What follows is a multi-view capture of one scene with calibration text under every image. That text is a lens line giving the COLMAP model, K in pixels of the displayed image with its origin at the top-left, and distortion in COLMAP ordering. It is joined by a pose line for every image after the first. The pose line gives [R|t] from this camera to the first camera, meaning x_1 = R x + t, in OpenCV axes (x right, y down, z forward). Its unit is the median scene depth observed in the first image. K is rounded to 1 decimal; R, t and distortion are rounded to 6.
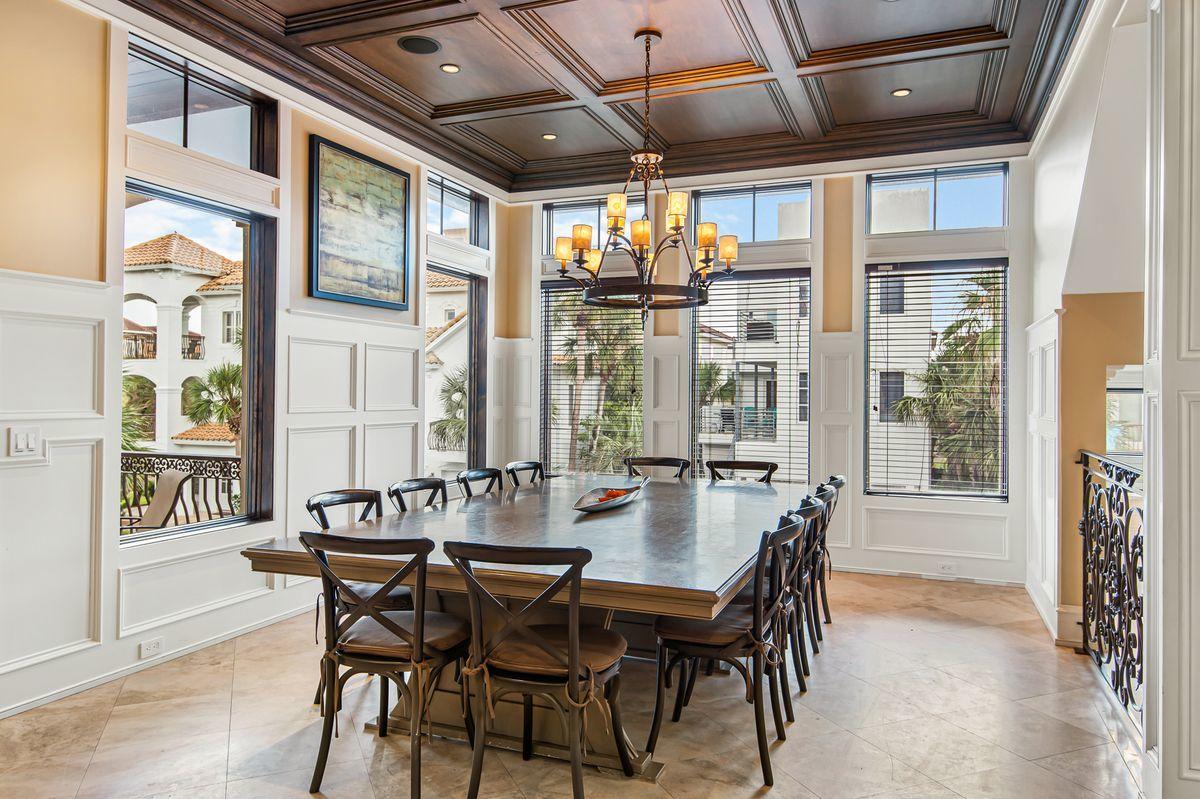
lens RADIAL K [[806.8, 0, 596.3], [0, 806.8, 388.2], [0, 0, 1]] dist [0.025788, 0.000435]
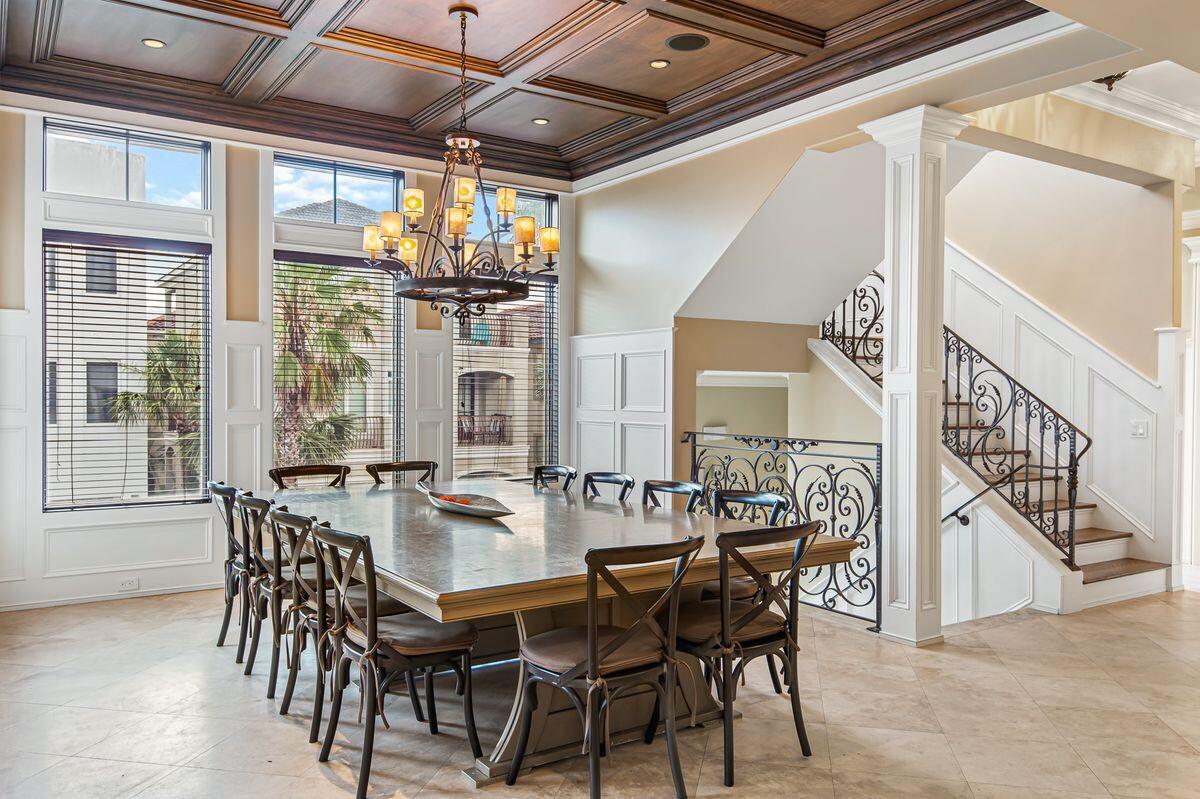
lens RADIAL K [[902.5, 0, 594.5], [0, 902.5, 402.3], [0, 0, 1]] dist [-0.003879, -0.002928]
pose [[0.568305, -0.012332, 0.822725, -0.258451], [-0.006209, 0.999795, 0.019275, -0.000853], [-0.822794, -0.016062, 0.568112, 0.097069]]
